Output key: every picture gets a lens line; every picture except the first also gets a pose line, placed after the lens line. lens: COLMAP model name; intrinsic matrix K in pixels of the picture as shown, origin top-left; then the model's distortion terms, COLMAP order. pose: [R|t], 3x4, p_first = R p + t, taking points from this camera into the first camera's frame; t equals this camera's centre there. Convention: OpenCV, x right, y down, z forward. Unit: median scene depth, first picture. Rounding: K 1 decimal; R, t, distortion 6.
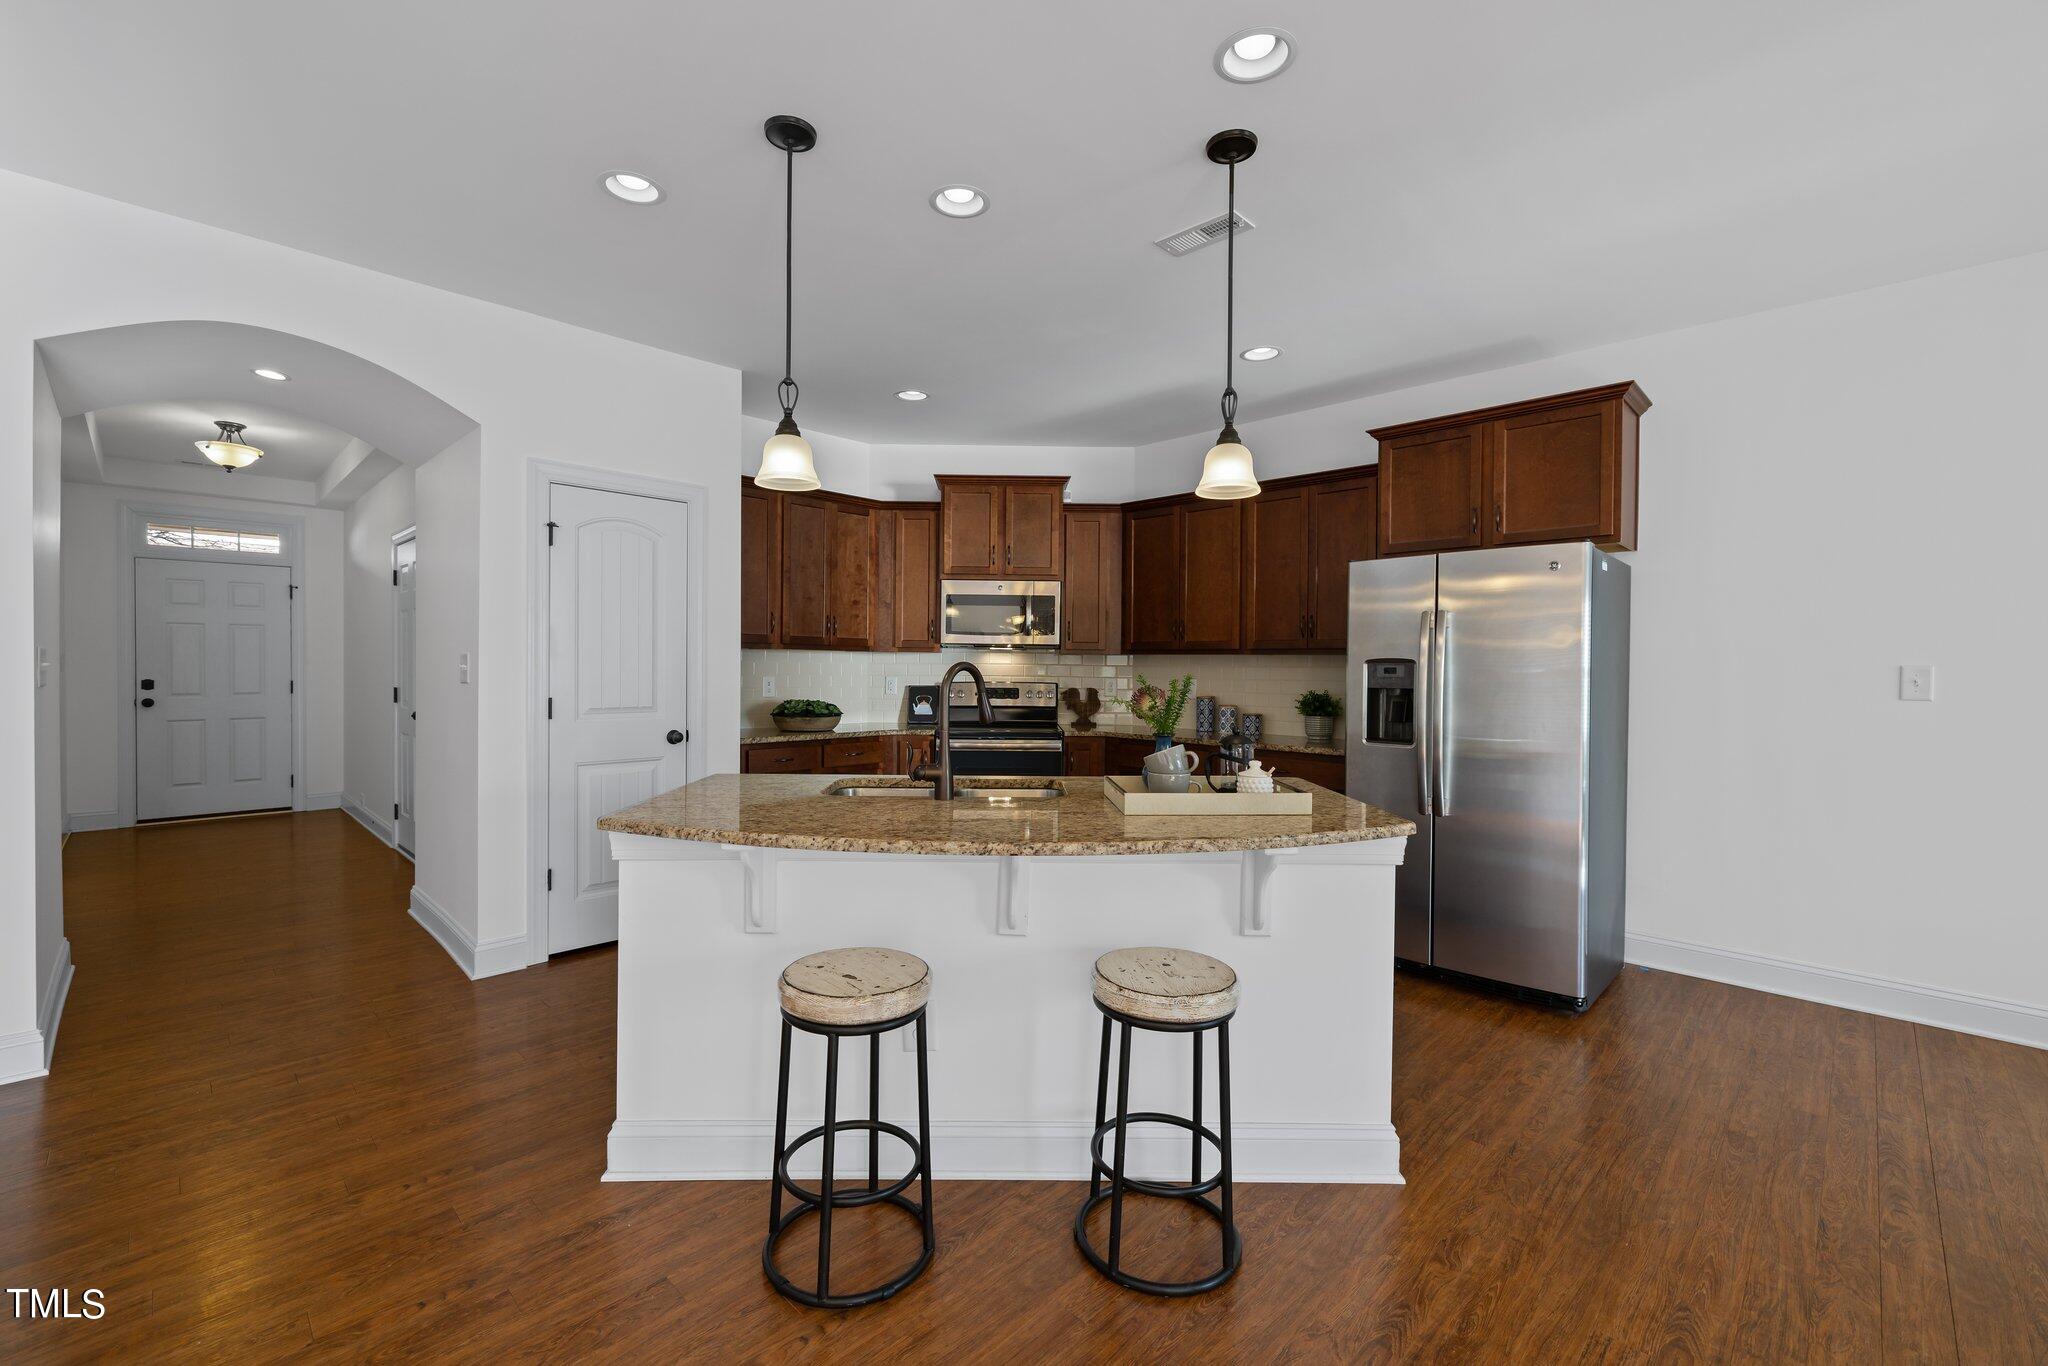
lens RADIAL K [[865.7, 0, 1023.4], [0, 865.7, 675.3], [0, 0, 1]] dist [0.007833, -0.001423]
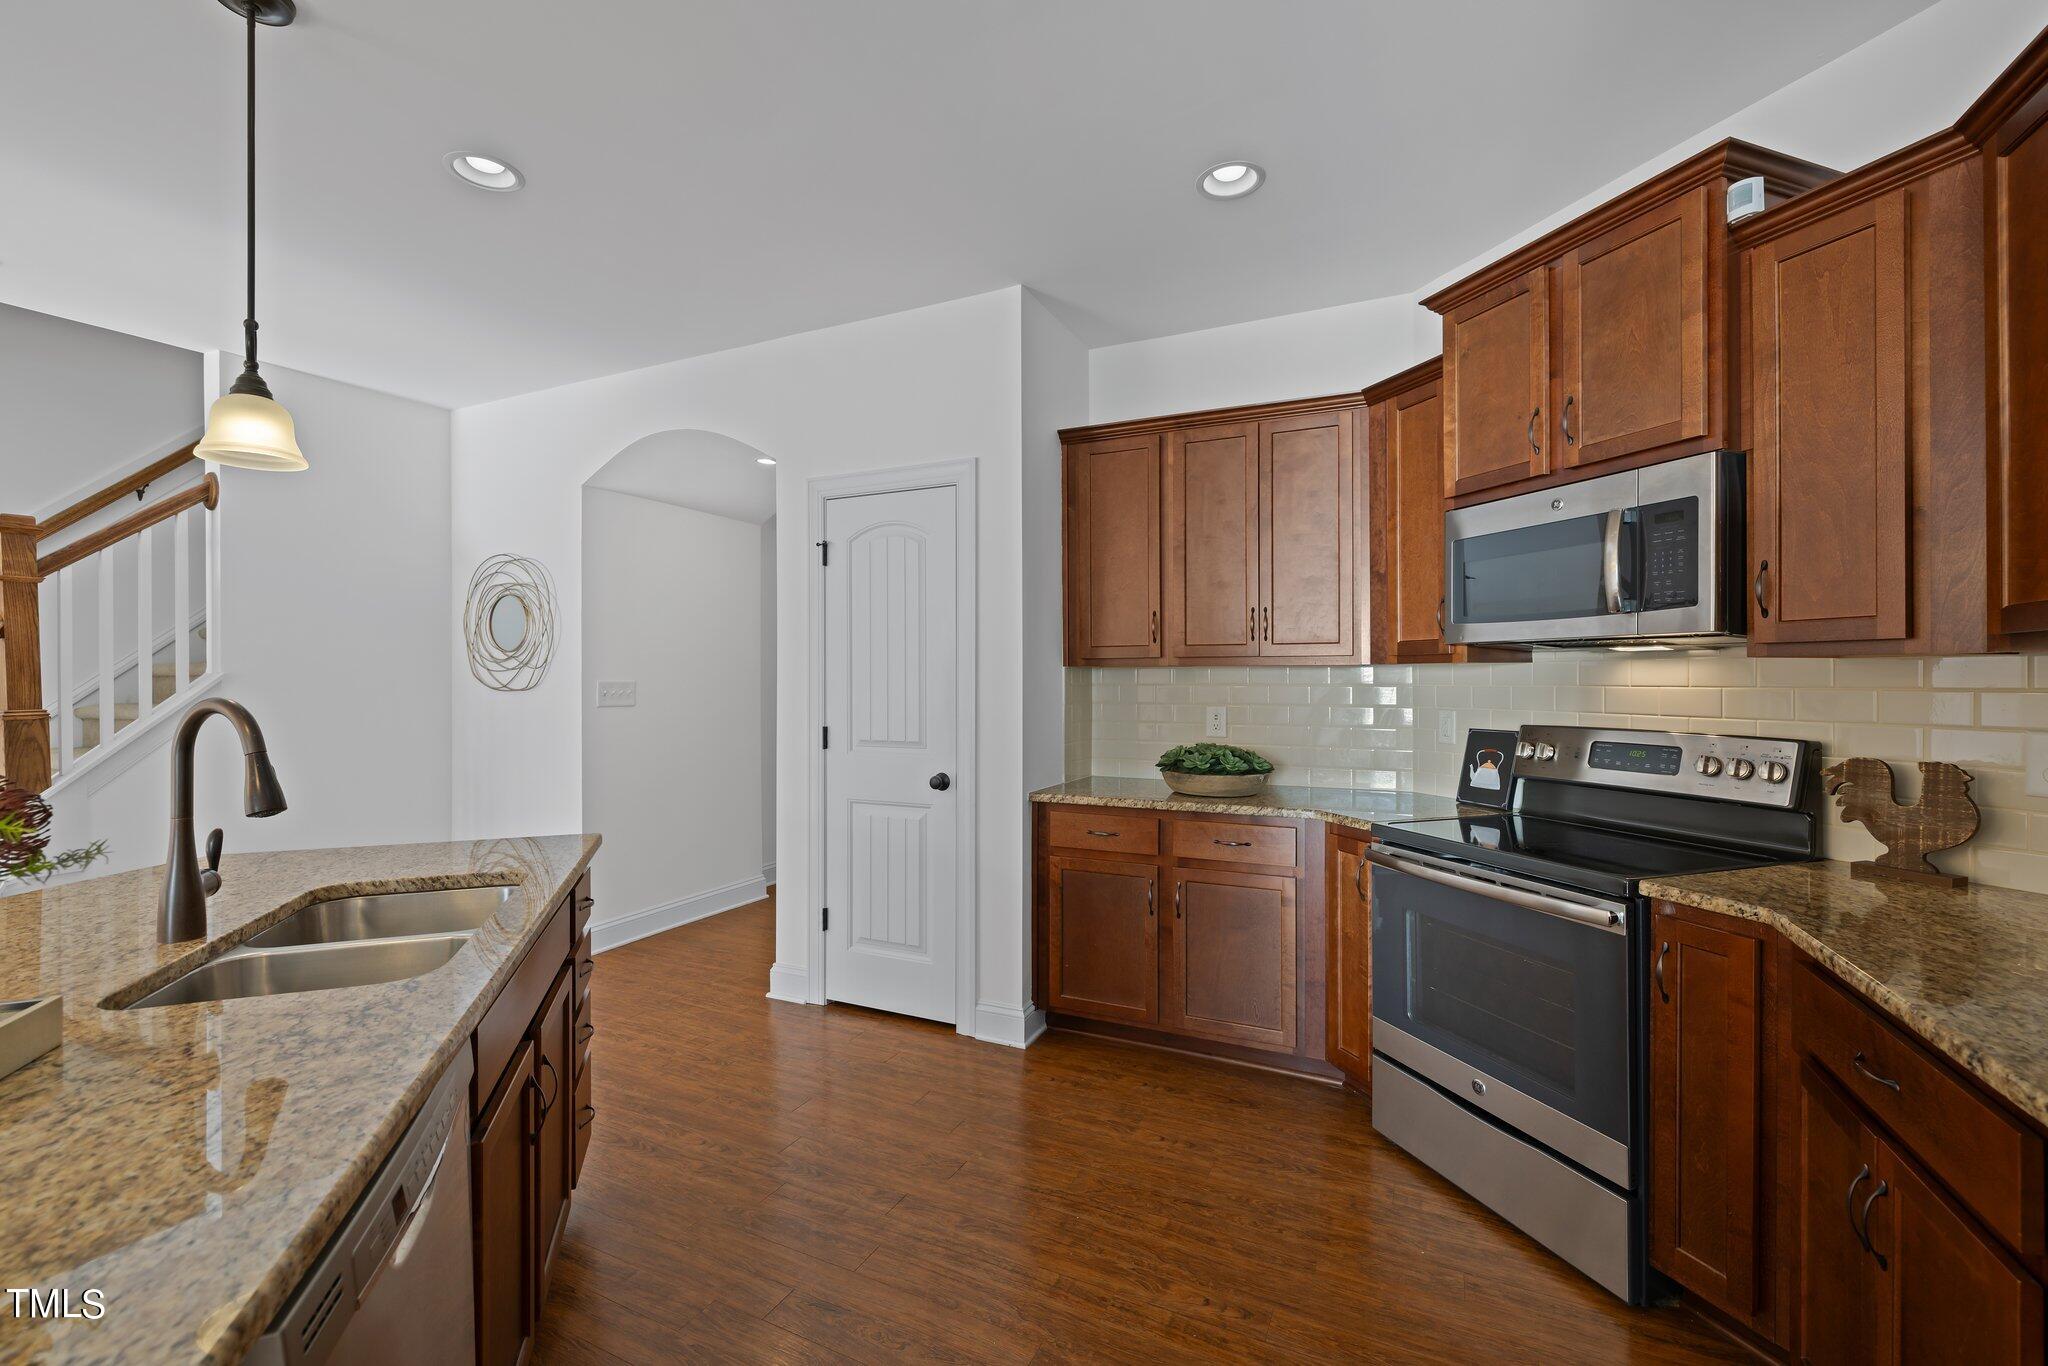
lens RADIAL K [[865.7, 0, 1022.0], [0, 865.7, 678.8], [0, 0, 1]] dist [0.007833, -0.001423]
pose [[0.311467, -0.009872, -0.950206, 0.289426], [-0.004793, 0.999917, -0.011960, -0.010822], [0.950245, 0.008279, 0.311394, 0.624783]]
